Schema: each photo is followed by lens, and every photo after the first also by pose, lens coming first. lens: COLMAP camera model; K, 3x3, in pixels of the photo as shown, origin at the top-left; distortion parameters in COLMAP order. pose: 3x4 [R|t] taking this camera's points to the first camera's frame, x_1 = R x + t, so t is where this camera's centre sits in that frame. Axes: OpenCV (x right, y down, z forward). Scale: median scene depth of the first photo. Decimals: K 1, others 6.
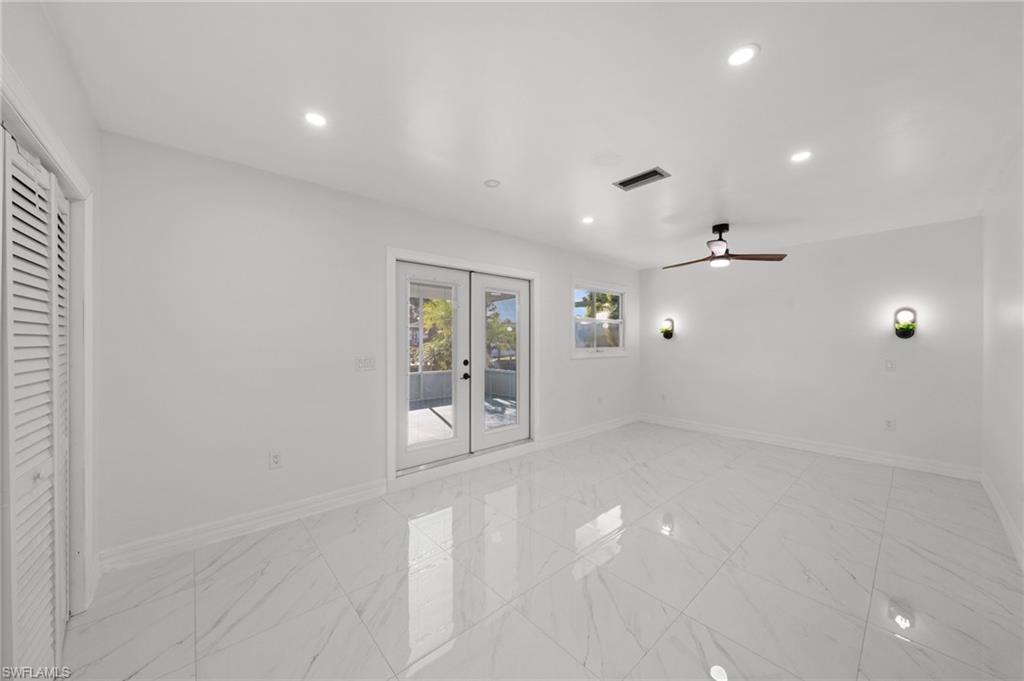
lens RADIAL K [[352.0, 0, 509.0], [0, 352.0, 334.9], [0, 0, 1]] dist [-0.004387, -0.000126]
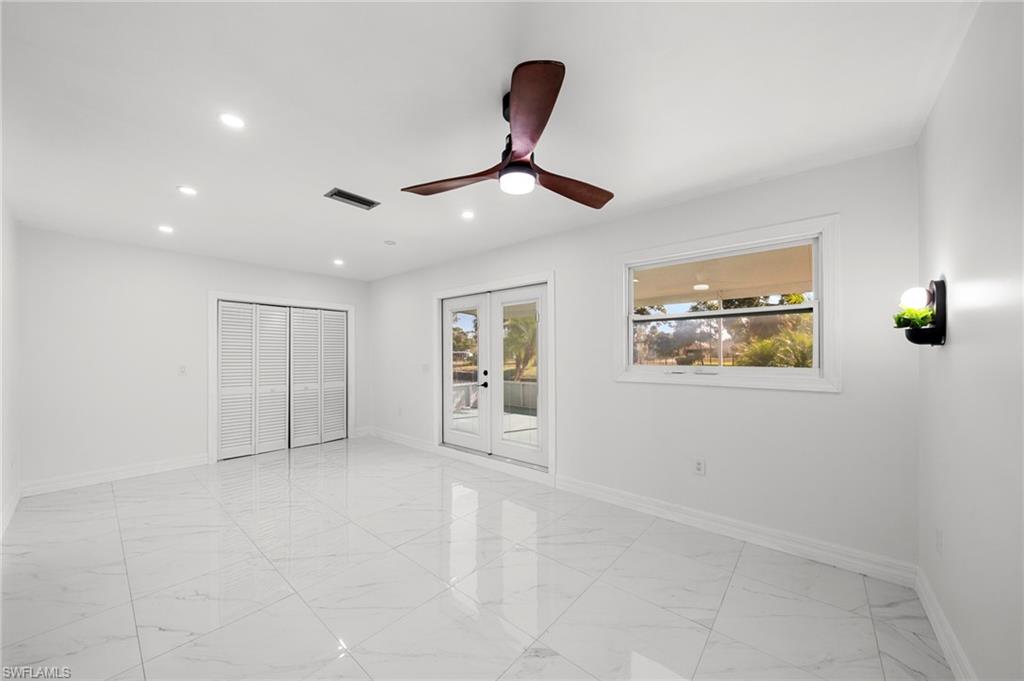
lens RADIAL K [[352.0, 0, 511.9], [0, 352.0, 351.5], [0, 0, 1]] dist [-0.004387, -0.000126]
pose [[0.138973, -0.020111, -0.990092, 0.974131], [0.002731, 0.999798, -0.019925, 0.030021], [0.990292, 0.000065, 0.139000, 0.879017]]
